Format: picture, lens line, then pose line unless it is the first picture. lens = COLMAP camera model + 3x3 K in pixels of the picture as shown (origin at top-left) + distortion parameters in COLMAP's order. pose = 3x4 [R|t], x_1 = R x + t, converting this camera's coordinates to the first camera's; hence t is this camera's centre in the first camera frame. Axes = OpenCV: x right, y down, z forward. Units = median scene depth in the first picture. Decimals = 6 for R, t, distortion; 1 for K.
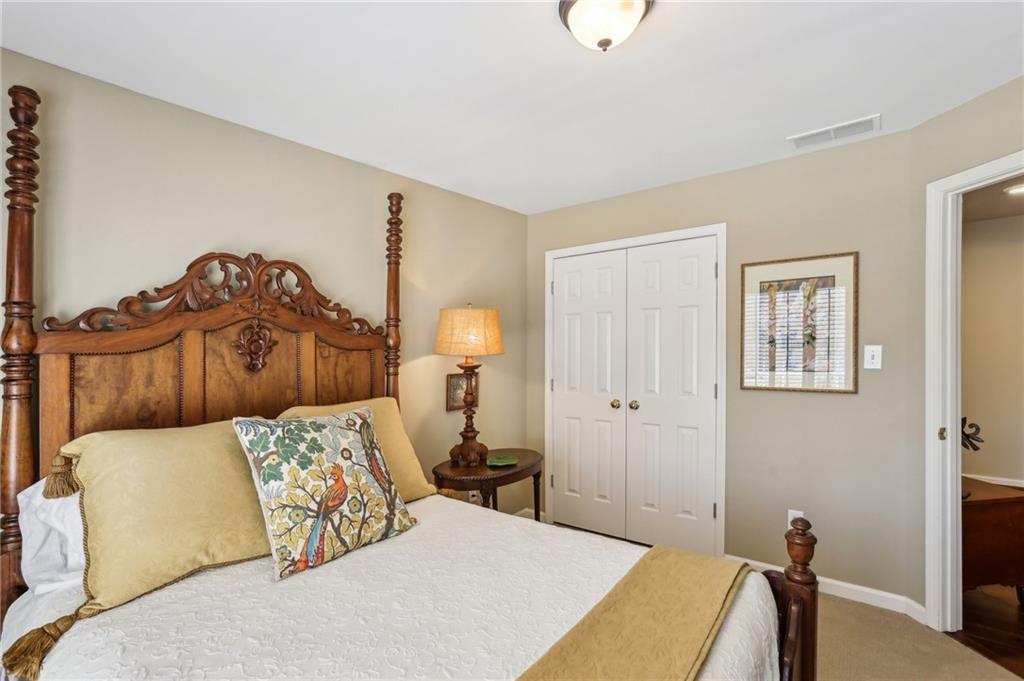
lens RADIAL K [[498.4, 0, 512.0], [0, 498.4, 340.5], [0, 0, 1]] dist [0.000012, 0.000041]
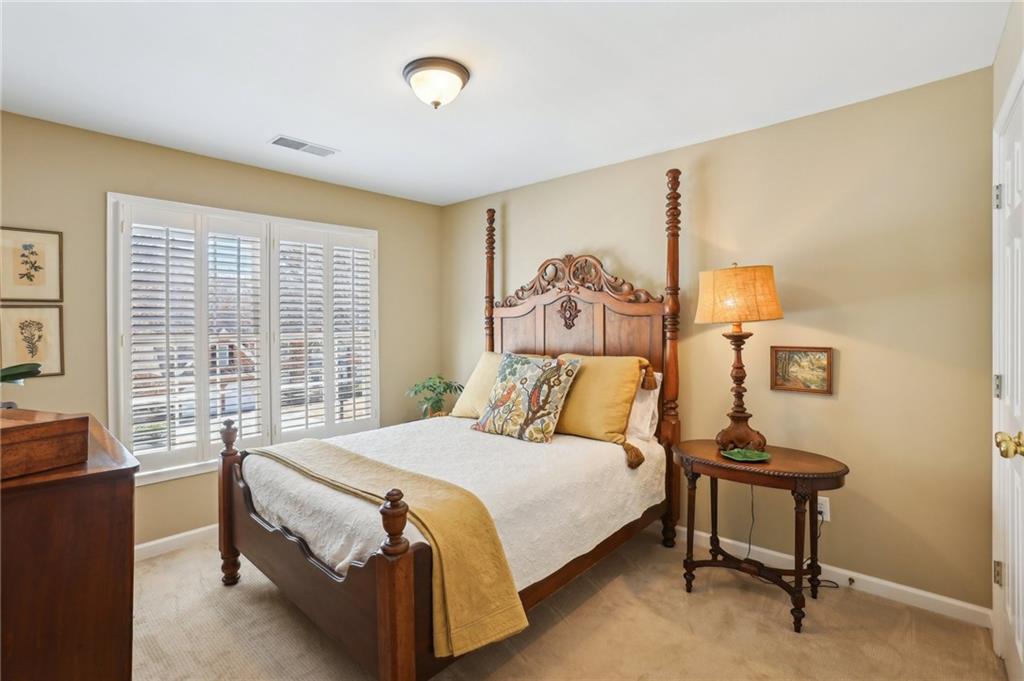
lens RADIAL K [[474.9, 0, 511.0], [0, 474.9, 316.9], [0, 0, 1]] dist [-0.000395, 0.000005]
pose [[-0.011510, 0.008608, -0.999897, 0.920198], [0.013252, 0.999876, 0.008455, 0.007268], [0.999846, -0.013153, -0.011622, 0.758013]]
